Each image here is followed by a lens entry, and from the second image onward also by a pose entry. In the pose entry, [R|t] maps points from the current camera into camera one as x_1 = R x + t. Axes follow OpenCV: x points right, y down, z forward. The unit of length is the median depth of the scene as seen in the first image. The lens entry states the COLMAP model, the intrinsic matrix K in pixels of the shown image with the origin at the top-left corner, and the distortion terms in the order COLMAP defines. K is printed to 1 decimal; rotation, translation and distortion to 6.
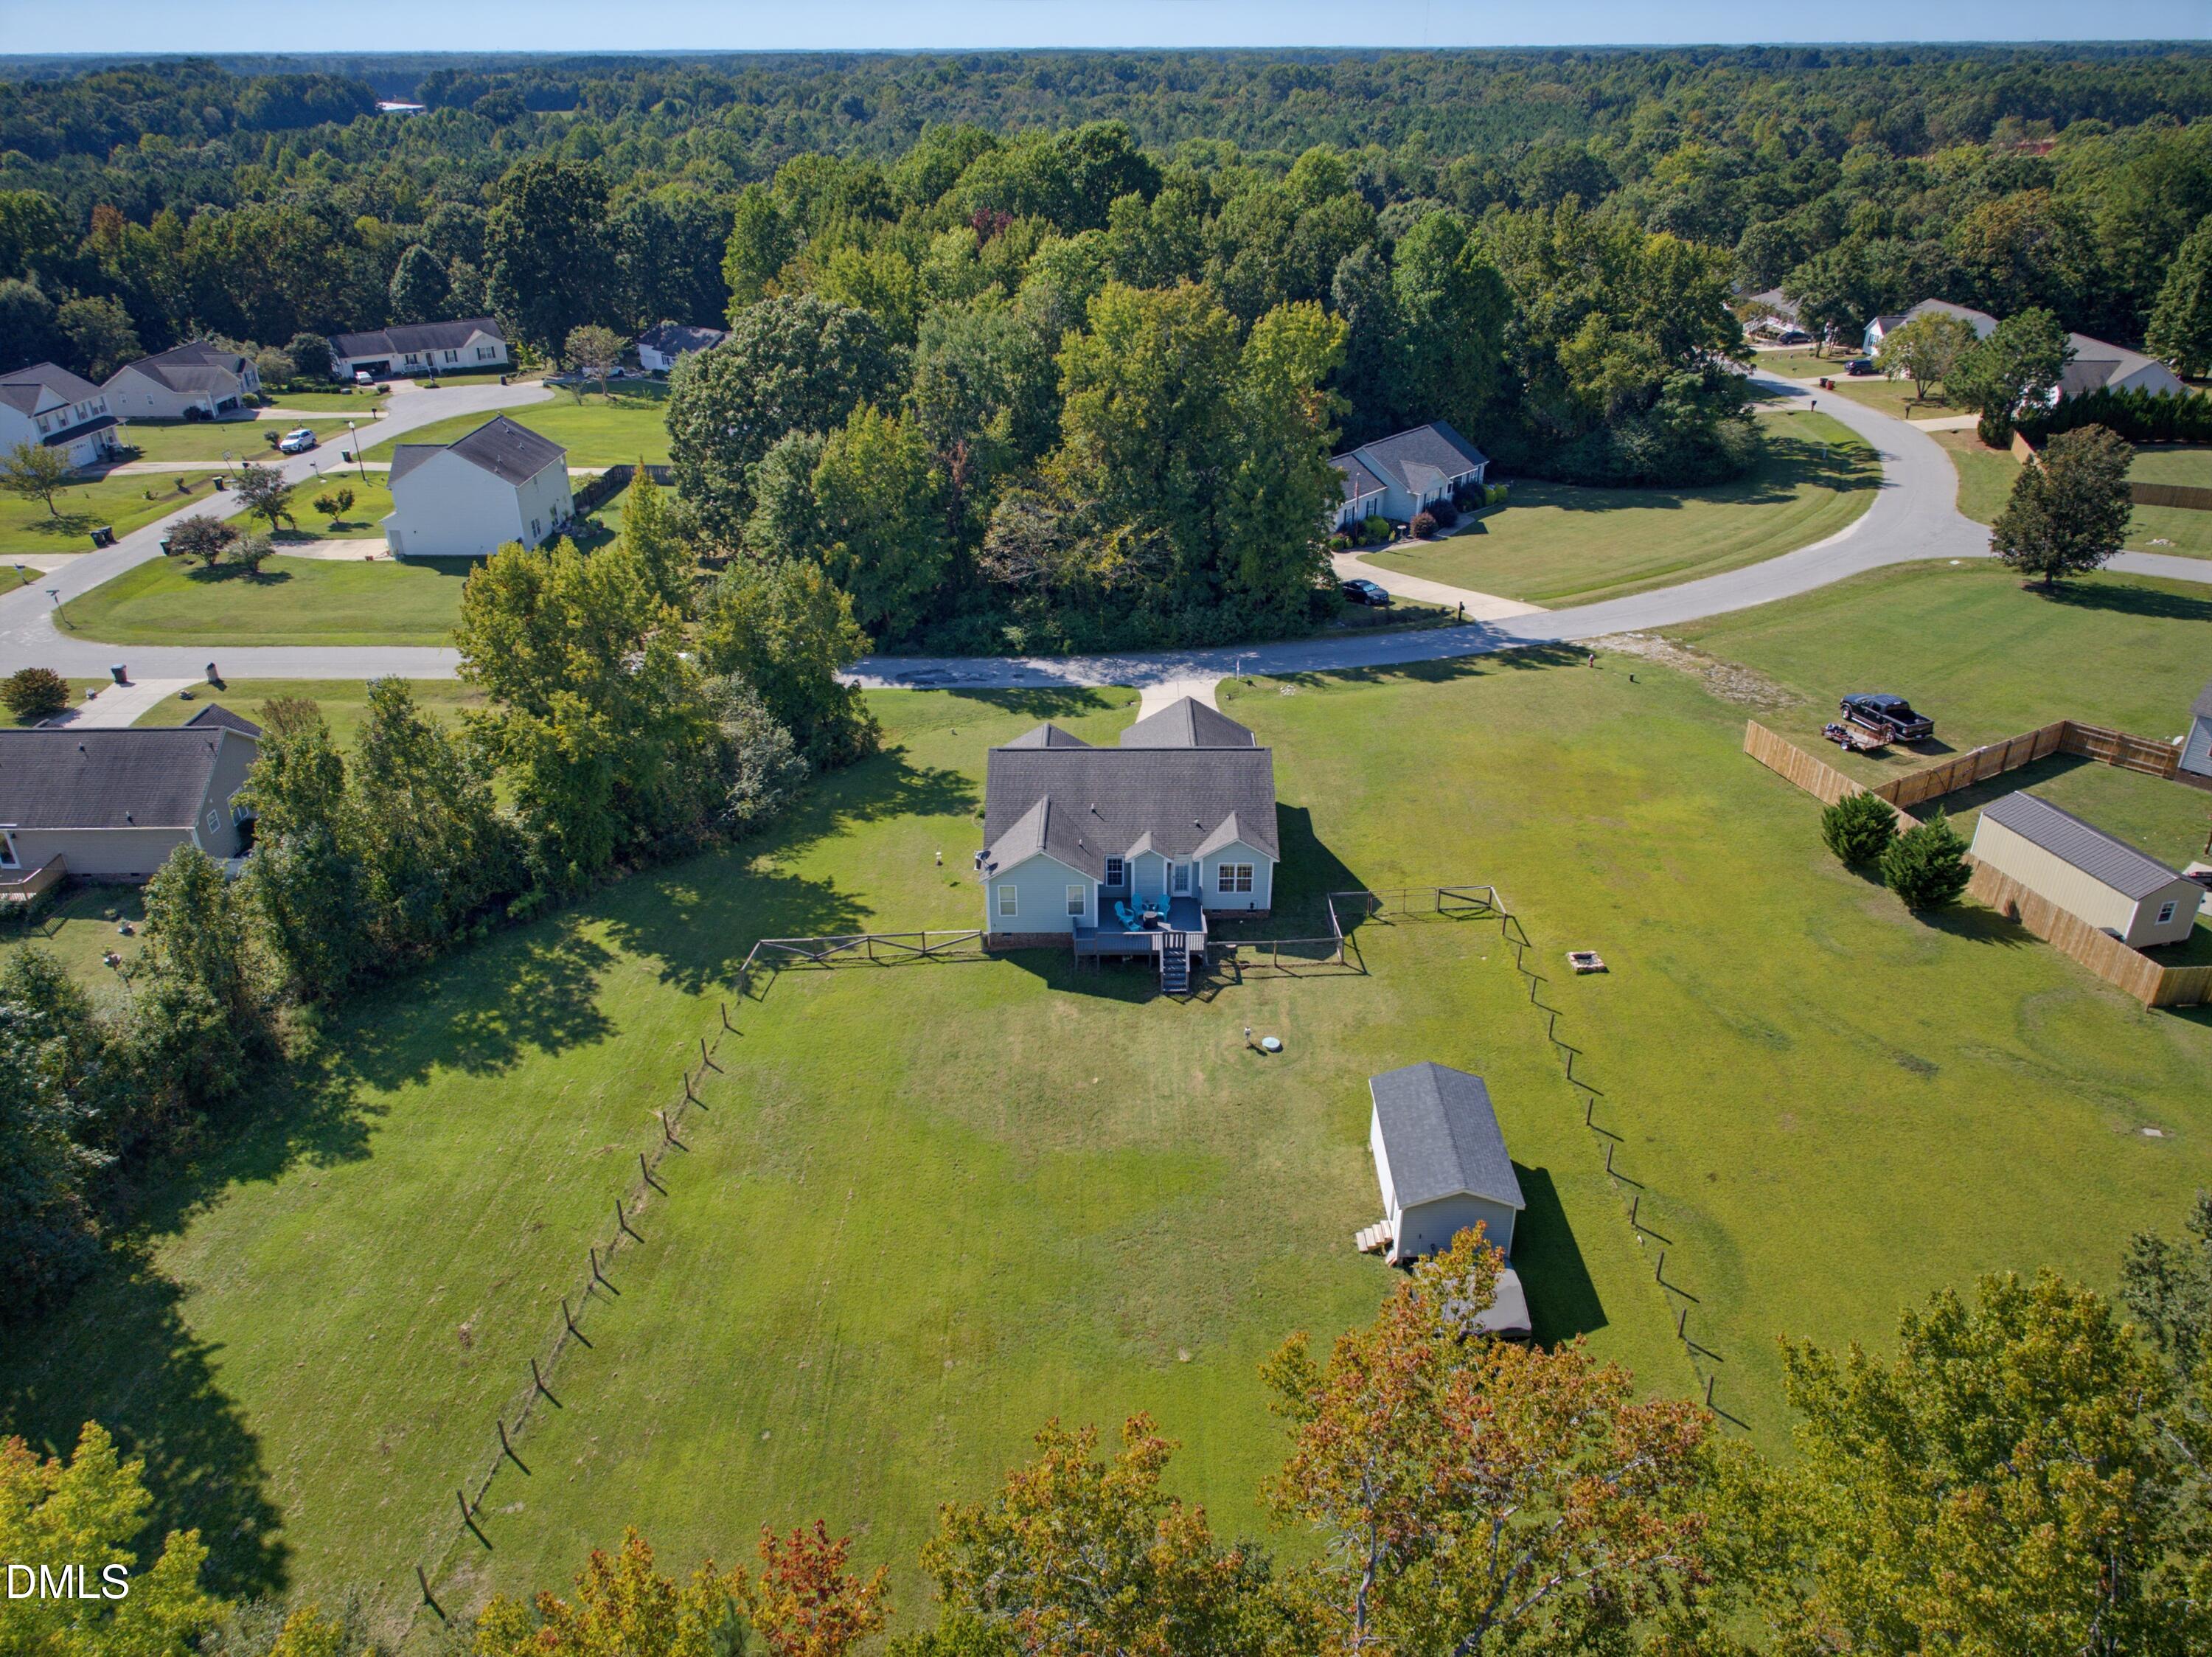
lens RADIAL K [[1516.8, 0, 1109.8], [0, 1516.8, 819.7], [0, 0, 1]] dist [-0.002295, -0.003297]
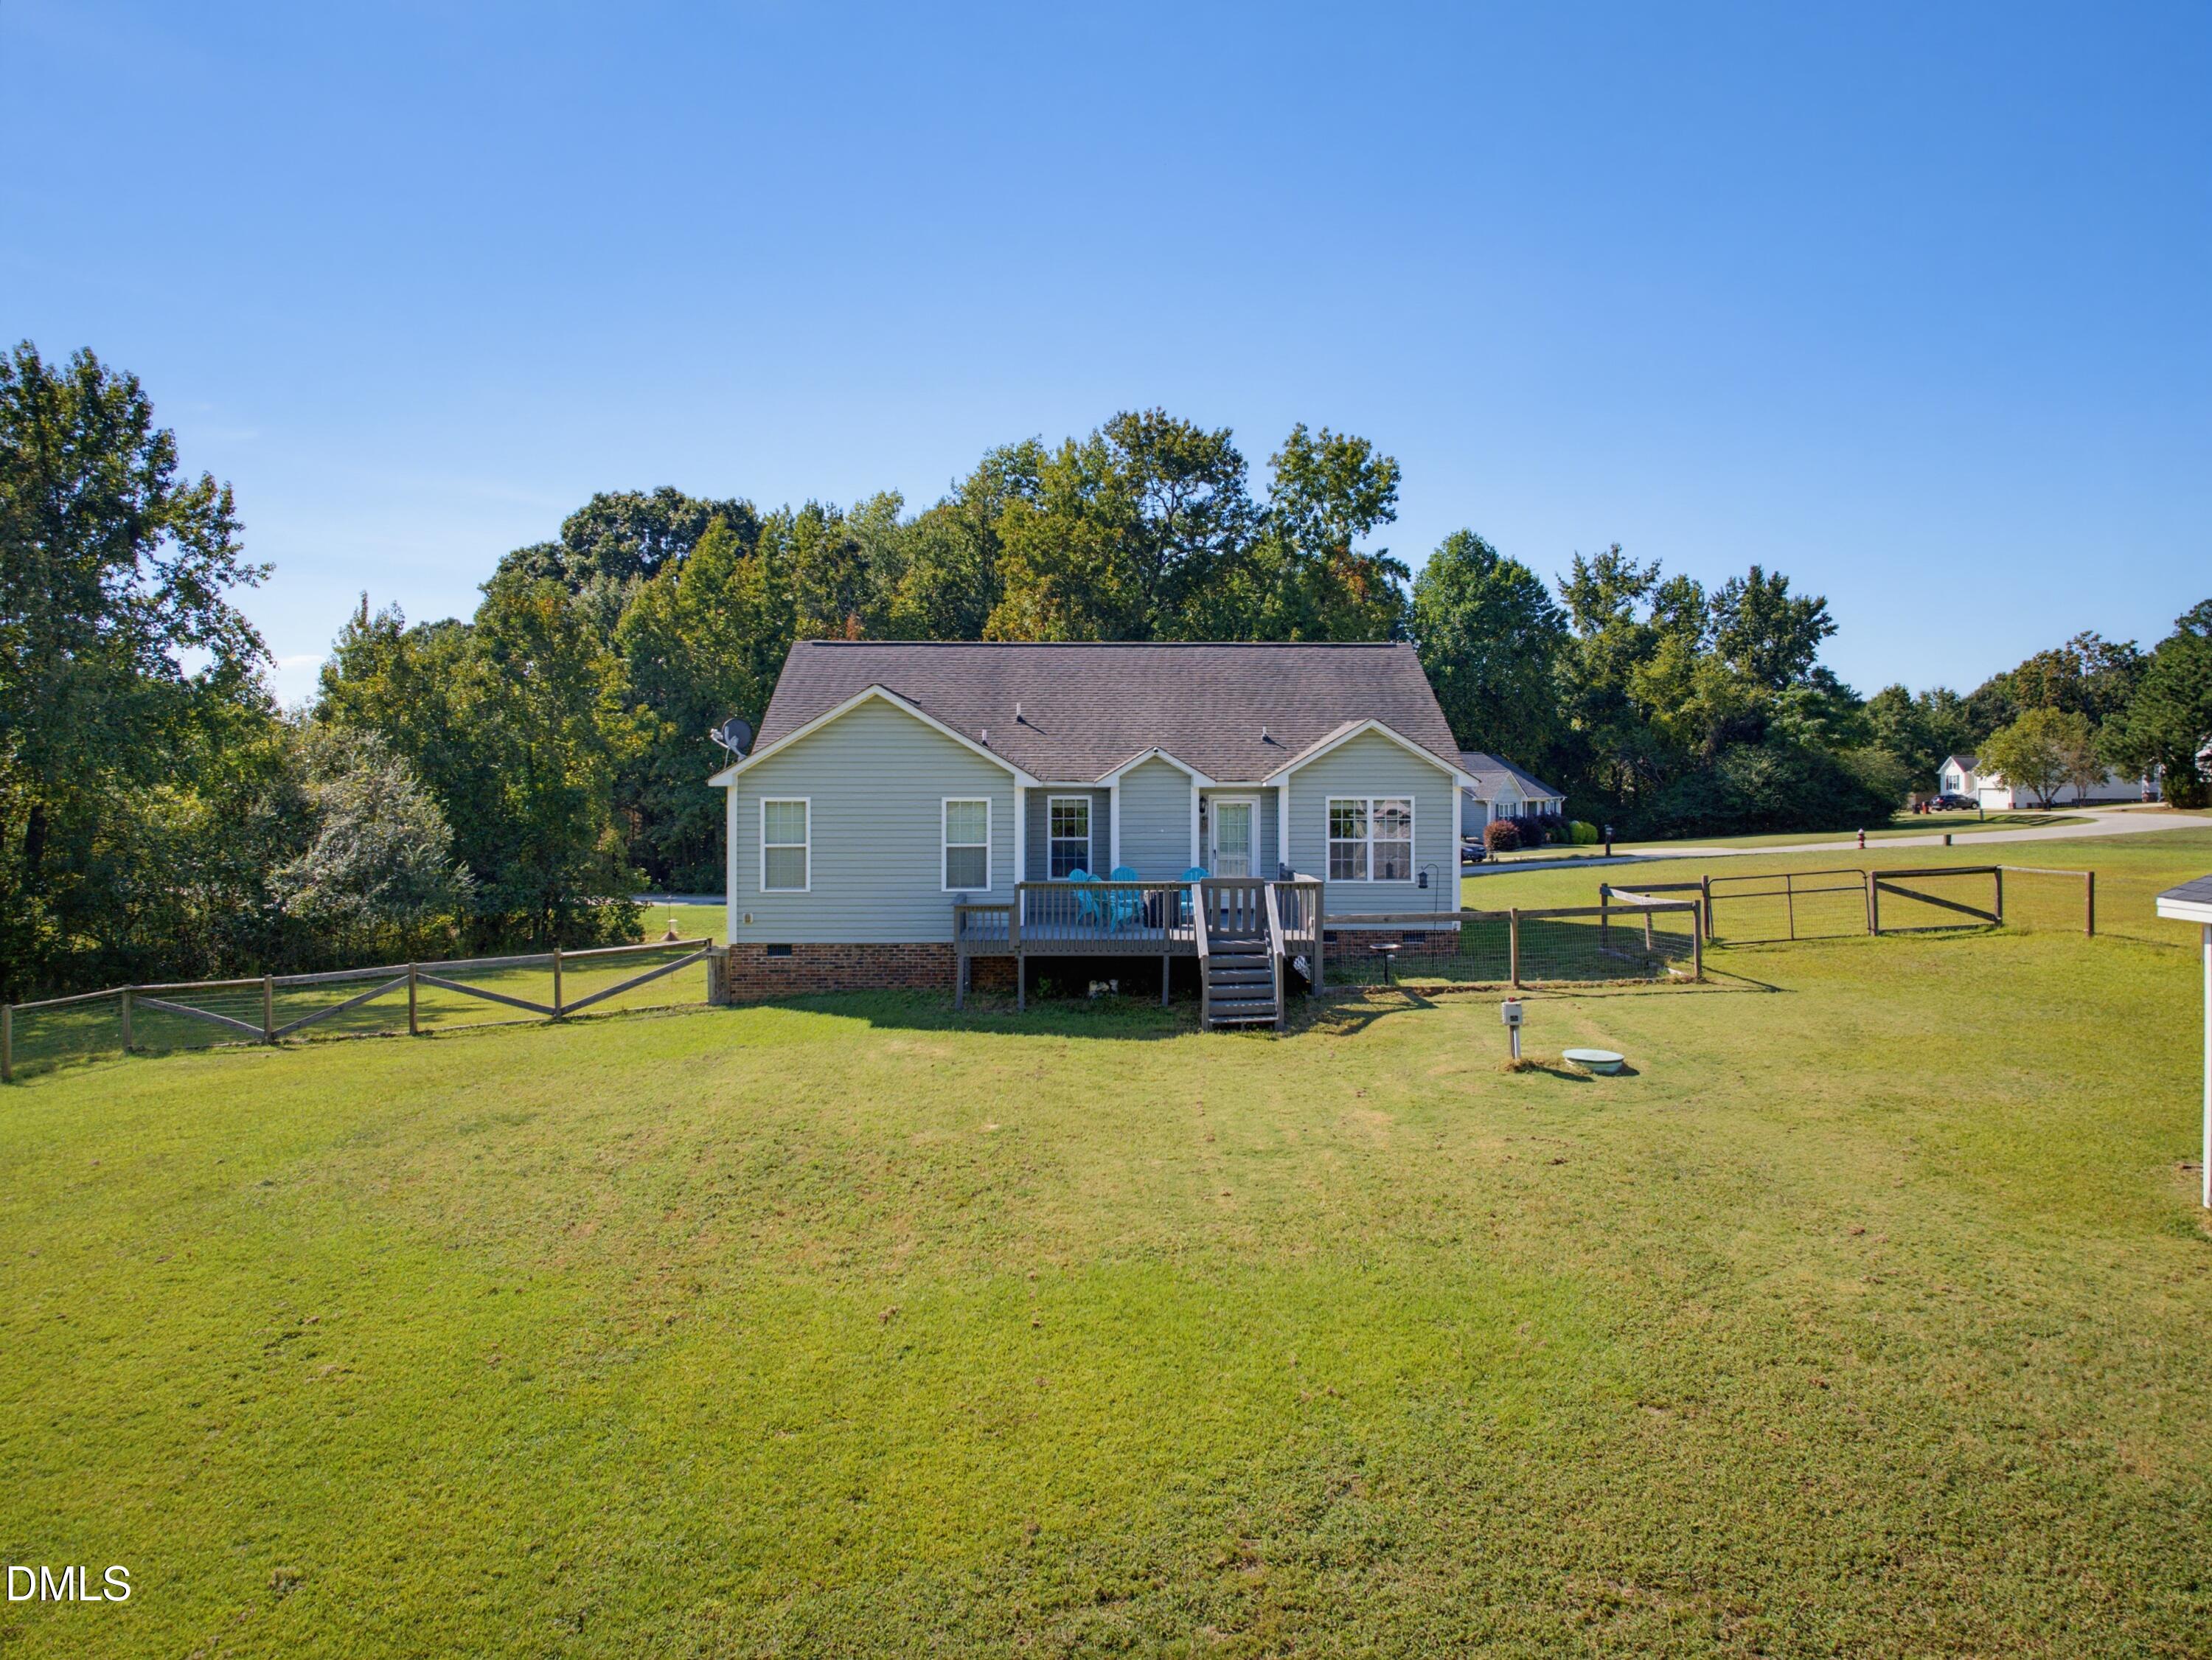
lens RADIAL K [[1516.8, 0, 1113.9], [0, 1516.8, 805.9], [0, 0, 1]] dist [-0.002295, -0.003297]
pose [[0.999454, 0.013148, 0.030326, 0.002860], [0.001911, 0.892952, -0.450148, 0.212628], [-0.032998, 0.449960, 0.892439, 0.642925]]
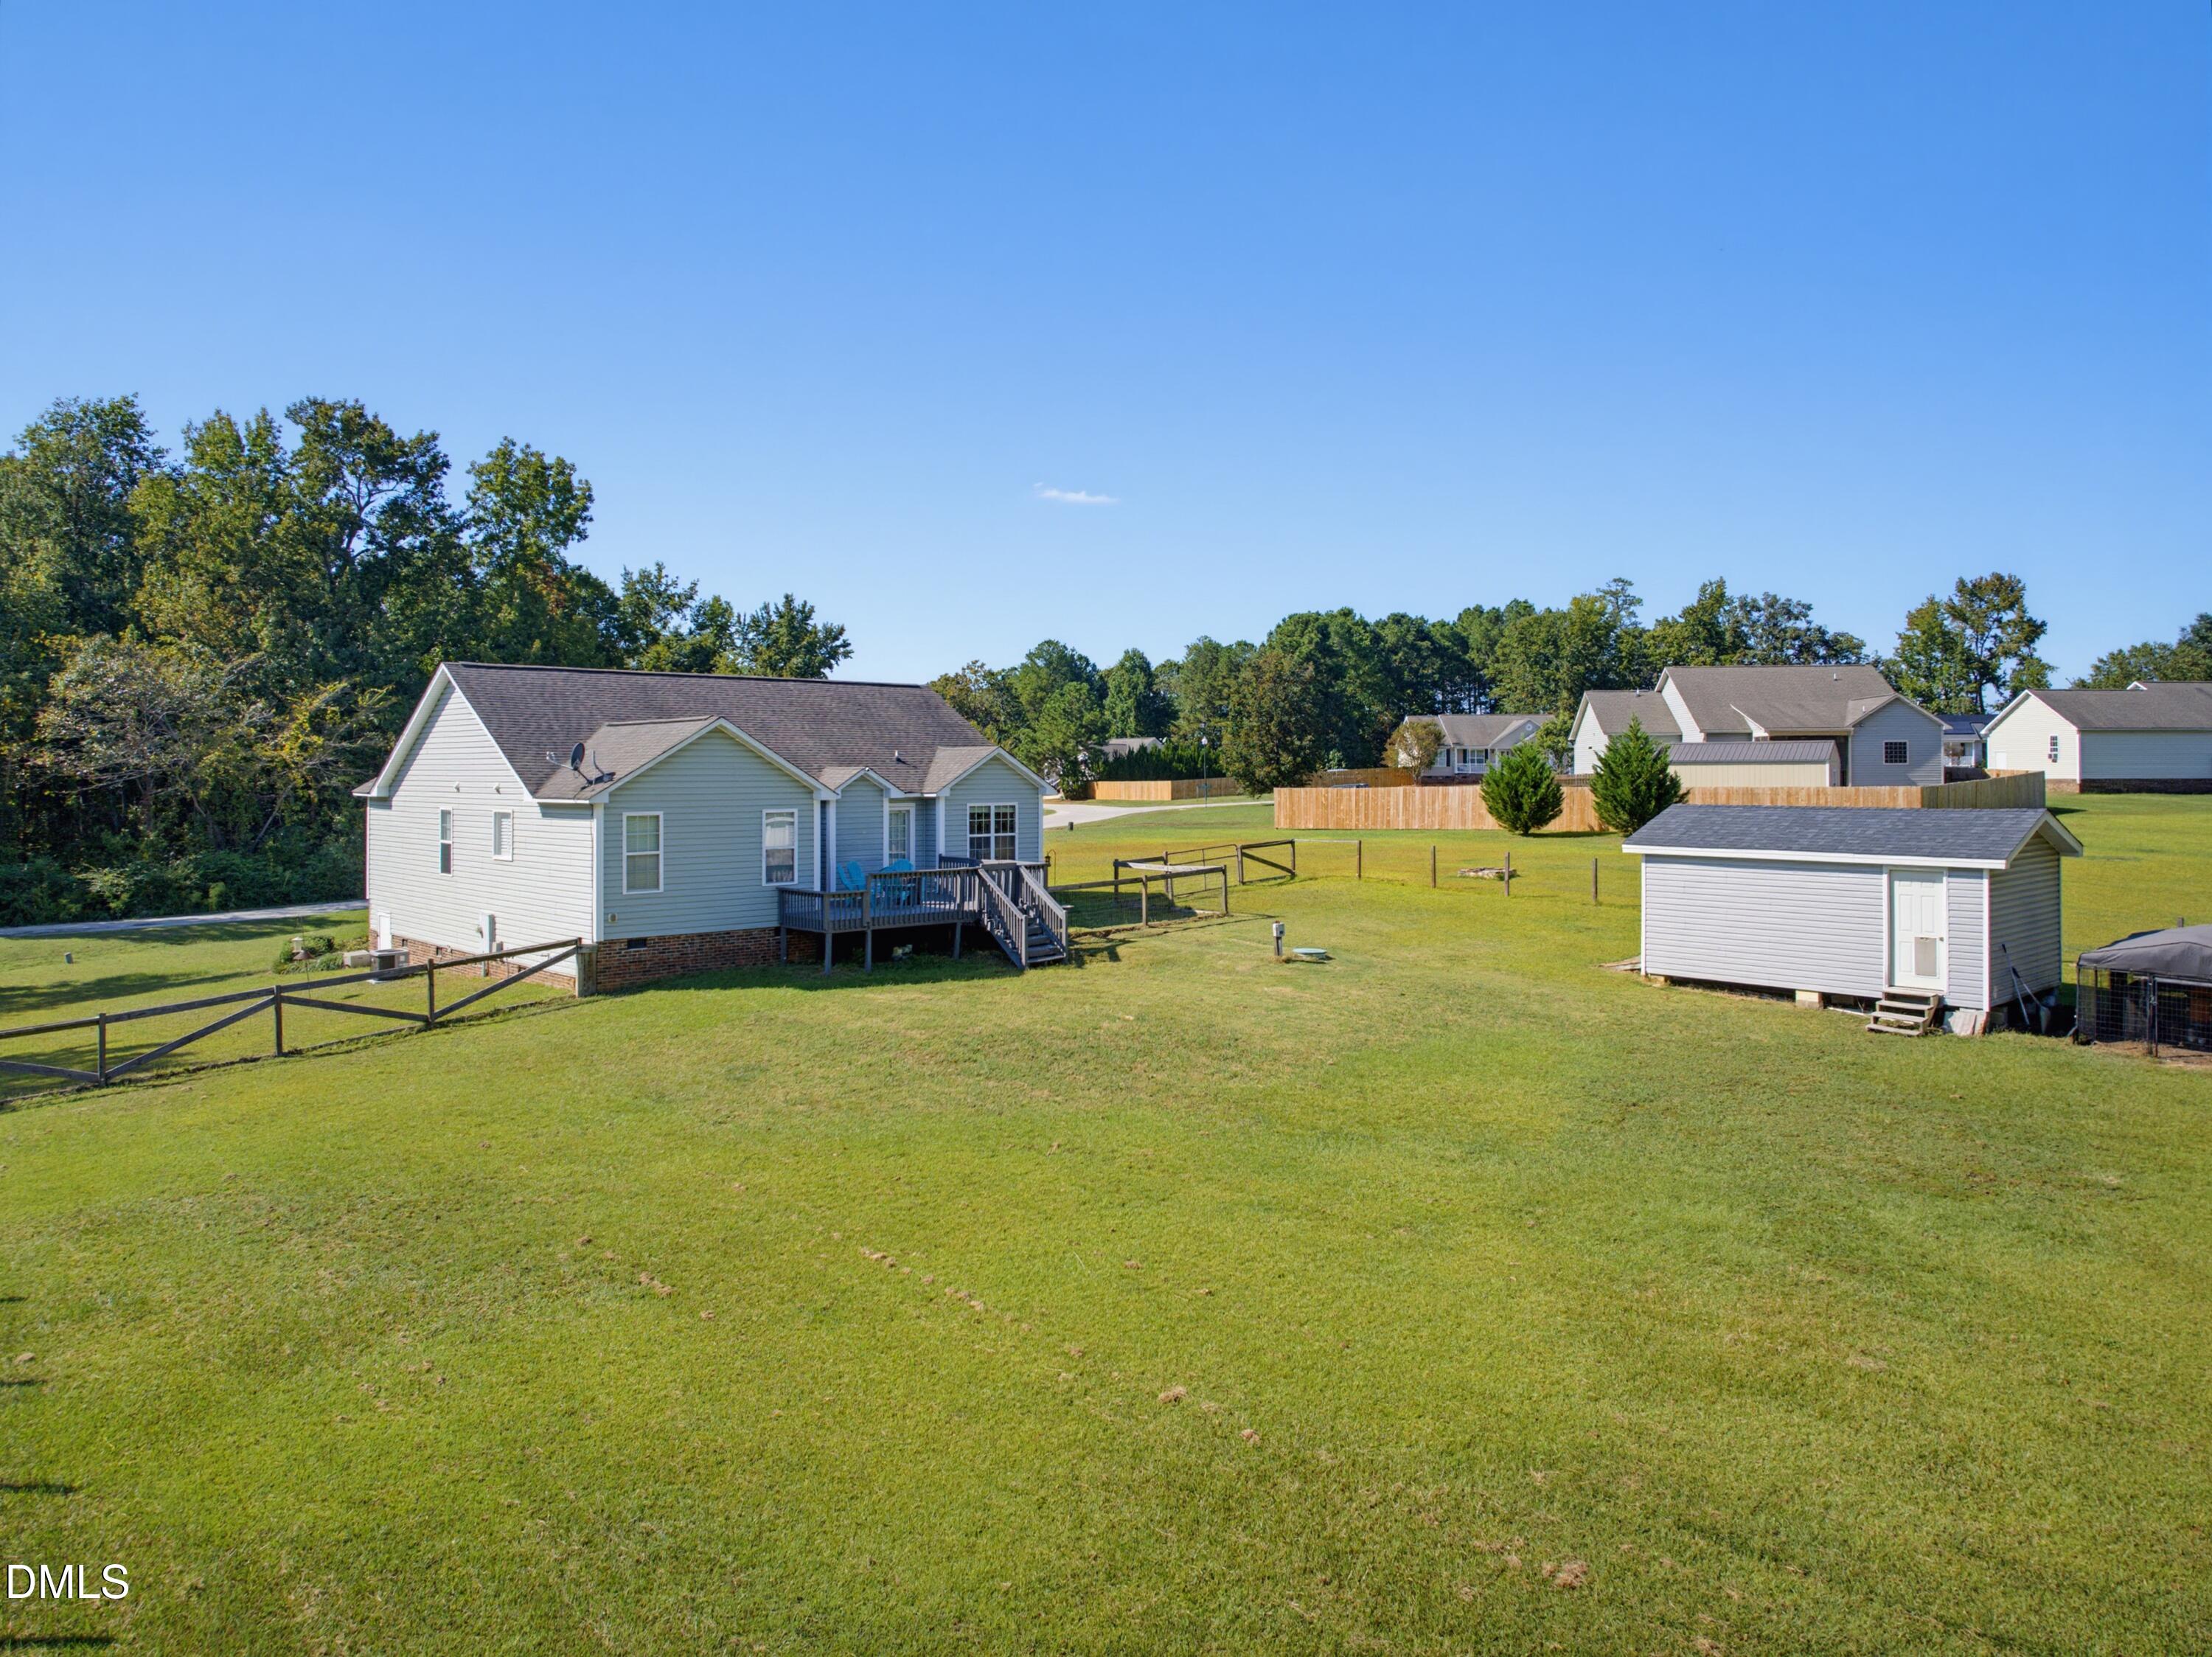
lens RADIAL K [[1516.8, 0, 1115.4], [0, 1516.8, 825.8], [0, 0, 1]] dist [-0.002295, -0.003297]
pose [[0.724453, -0.012120, 0.689218, -0.266896], [0.314934, 0.895214, -0.315292, 0.225472], [-0.613176, 0.445473, 0.652357, 0.613797]]
